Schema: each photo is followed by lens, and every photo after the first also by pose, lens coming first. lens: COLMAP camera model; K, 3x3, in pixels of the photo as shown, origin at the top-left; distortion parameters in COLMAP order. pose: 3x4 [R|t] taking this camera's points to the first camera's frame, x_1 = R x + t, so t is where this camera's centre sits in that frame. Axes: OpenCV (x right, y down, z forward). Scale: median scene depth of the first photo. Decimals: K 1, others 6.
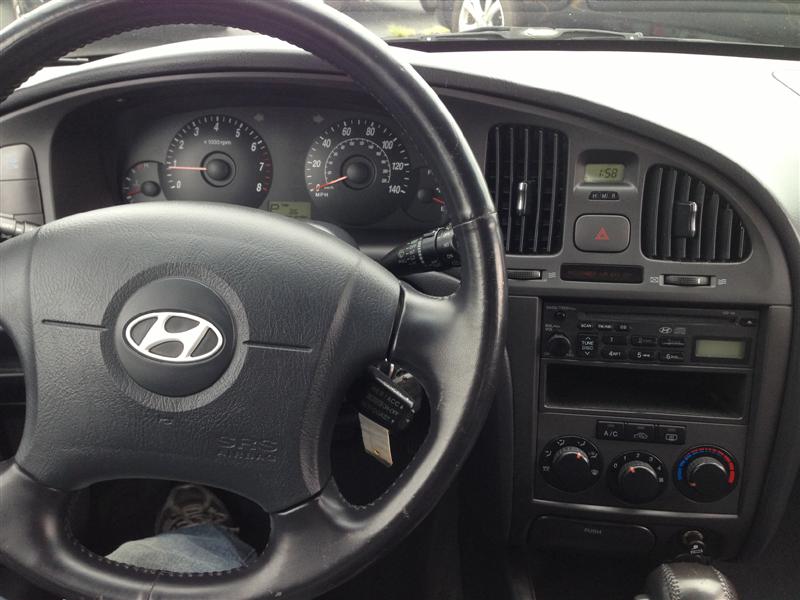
lens RADIAL K [[735.8, 0, 406.7], [0, 735.8, 292.1], [0, 0, 1]] dist [0.056772, 0.000000]
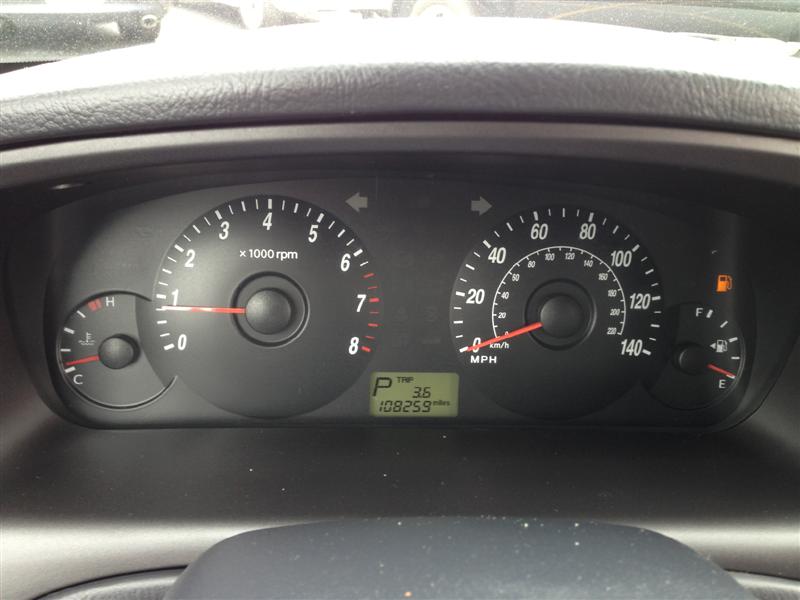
lens RADIAL K [[735.8, 0, 406.3], [0, 735.8, 297.6], [0, 0, 1]] dist [0.056772, 0.000000]
pose [[0.995025, -0.002663, 0.099594, -0.215397], [0.004199, 0.999875, -0.015217, -0.166668], [-0.099541, 0.015560, 0.994912, 0.526696]]
